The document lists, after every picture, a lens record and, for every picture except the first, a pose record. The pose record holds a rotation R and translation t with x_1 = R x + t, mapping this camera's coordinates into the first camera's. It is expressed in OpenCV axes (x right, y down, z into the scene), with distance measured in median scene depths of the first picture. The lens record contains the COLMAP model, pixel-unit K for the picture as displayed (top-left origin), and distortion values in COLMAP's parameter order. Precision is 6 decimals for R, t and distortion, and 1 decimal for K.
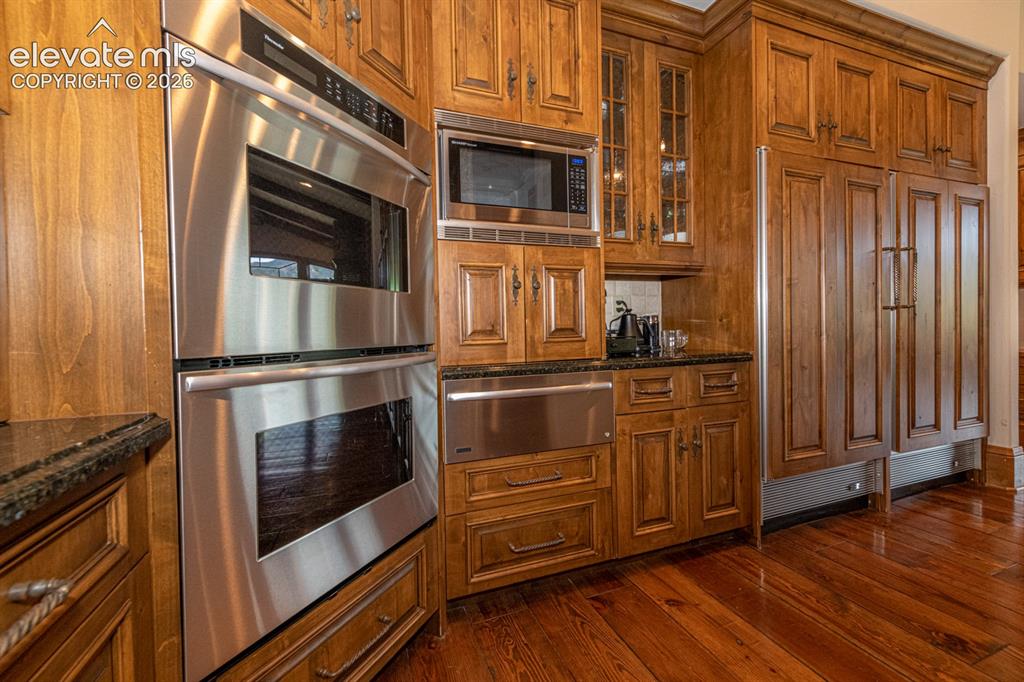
lens RADIAL K [[405.2, 0, 506.0], [0, 405.2, 335.6], [0, 0, 1]] dist [0.008312, -0.000373]
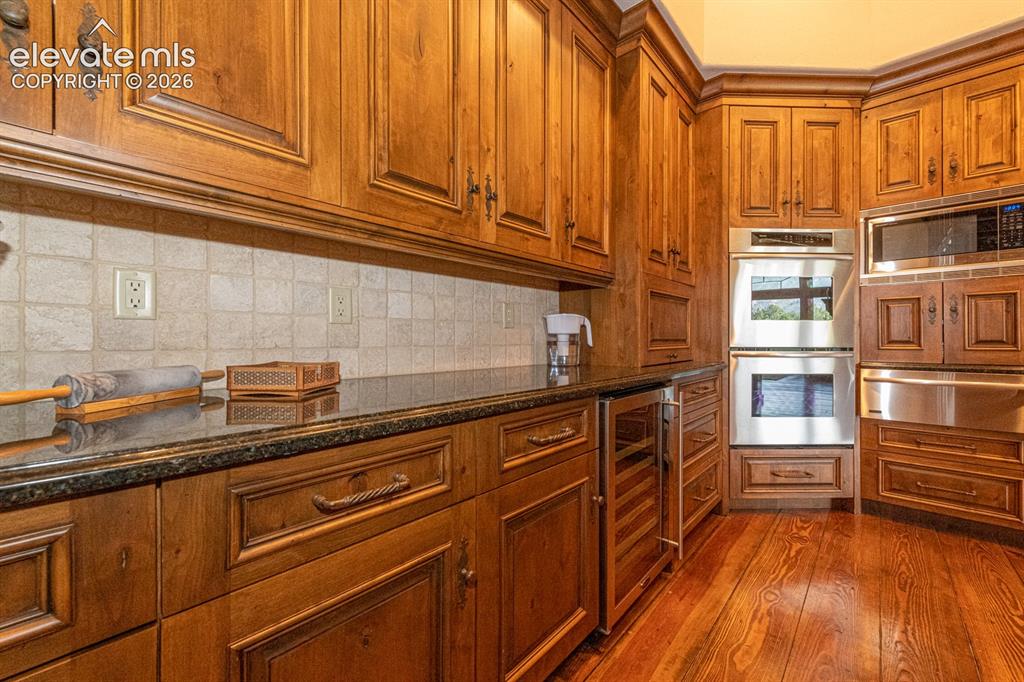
lens RADIAL K [[405.2, 0, 515.2], [0, 405.2, 340.7], [0, 0, 1]] dist [0.008312, -0.000373]
pose [[0.455856, 0.019114, -0.889849, 0.656132], [-0.023775, 0.999674, 0.009293, 0.008199], [0.889736, 0.016920, 0.456161, -1.013233]]
